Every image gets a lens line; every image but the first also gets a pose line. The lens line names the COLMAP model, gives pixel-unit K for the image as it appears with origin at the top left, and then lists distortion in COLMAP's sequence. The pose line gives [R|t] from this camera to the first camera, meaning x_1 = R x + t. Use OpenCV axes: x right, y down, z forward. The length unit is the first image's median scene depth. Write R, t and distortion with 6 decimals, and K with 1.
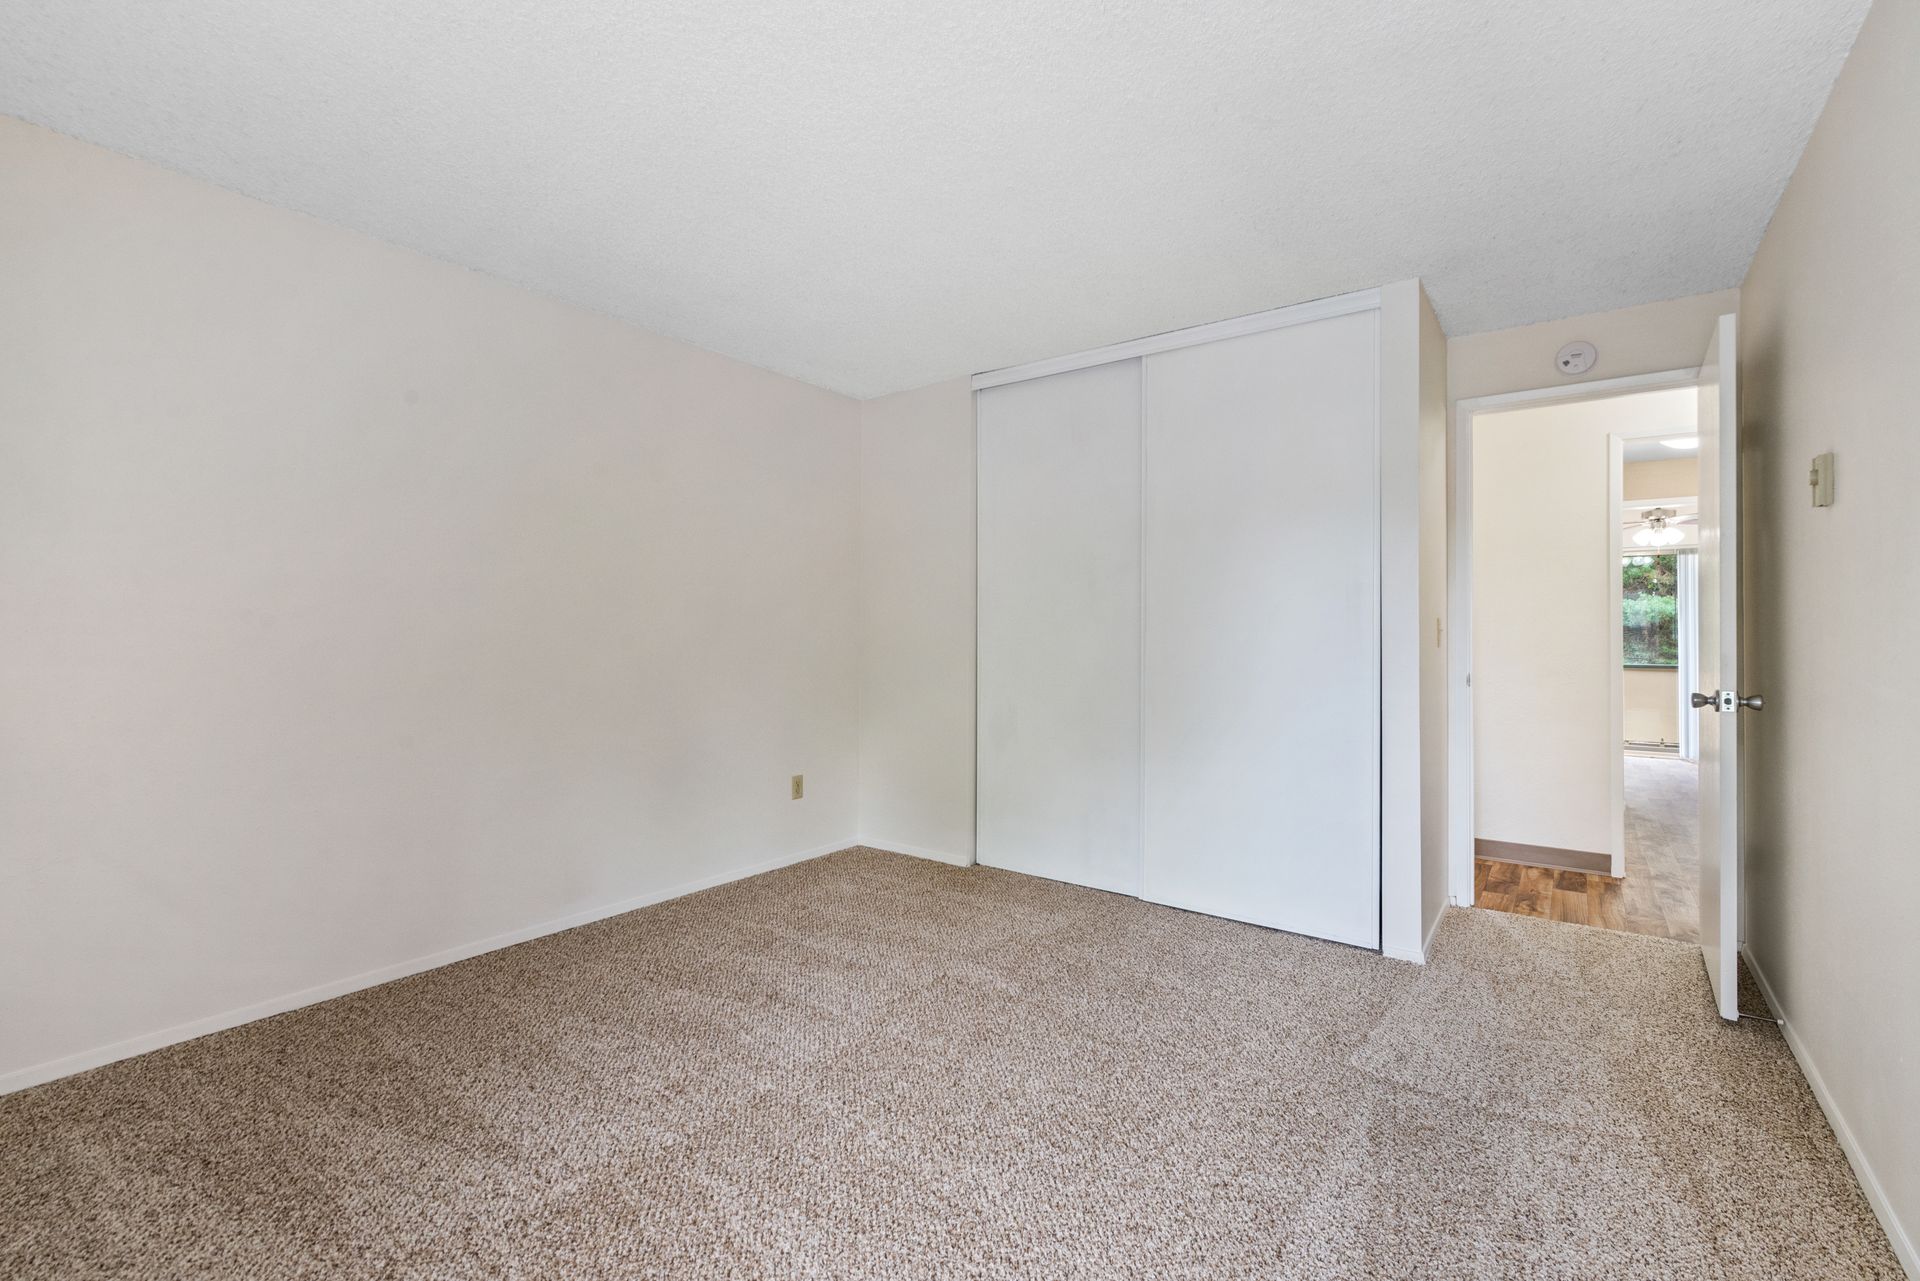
lens RADIAL K [[834.9, 0, 964.3], [0, 834.9, 629.4], [0, 0, 1]] dist [0.001388, 0.000459]
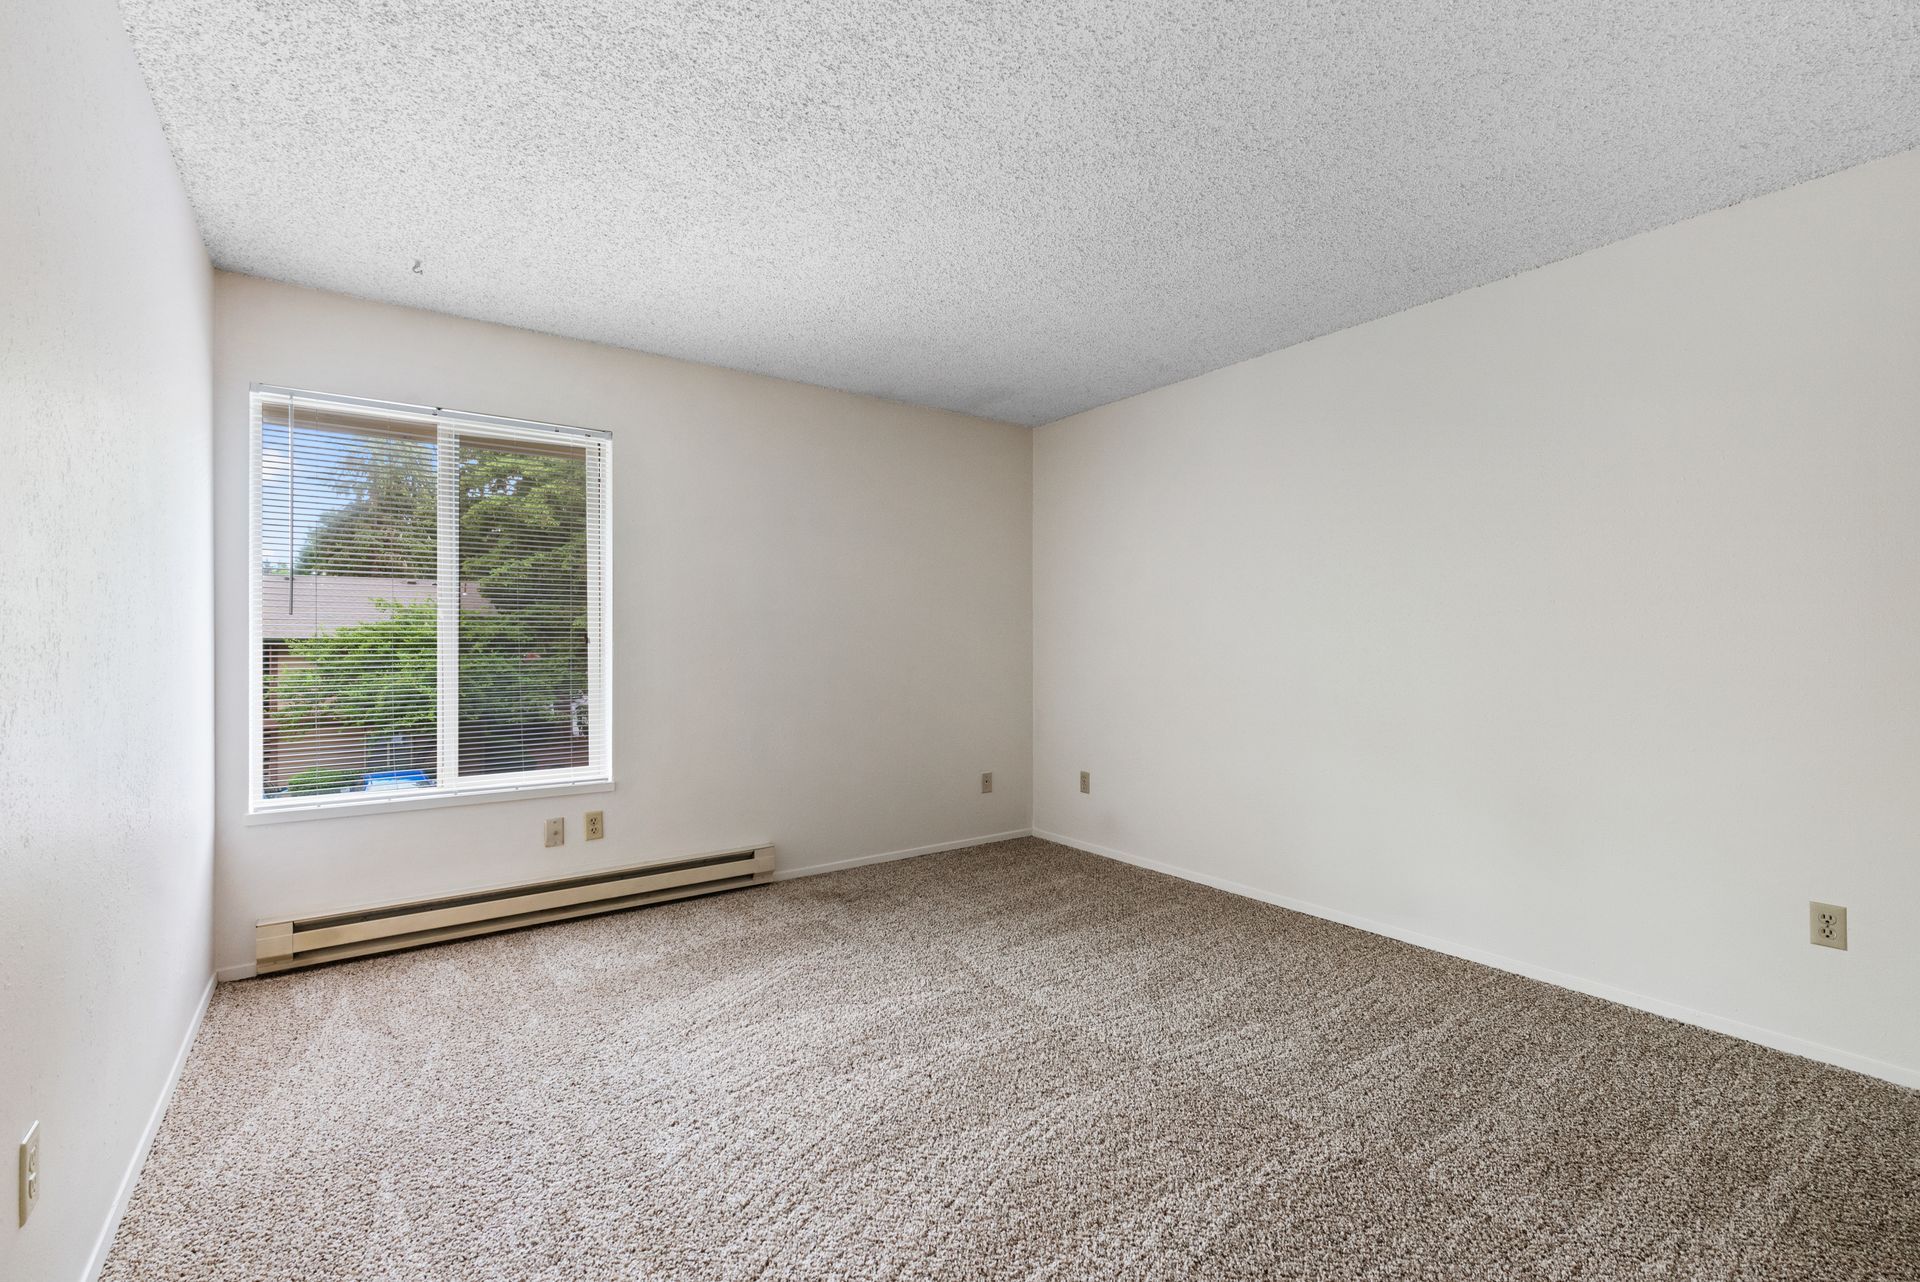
lens RADIAL K [[859.7, 0, 978.1], [0, 859.7, 642.0], [0, 0, 1]] dist [0.000203, 0.000200]
pose [[-0.313545, -0.000483, -0.949573, 0.747808], [0.010275, 0.999940, -0.003901, -0.002280], [0.949518, -0.010980, -0.313521, 0.946042]]
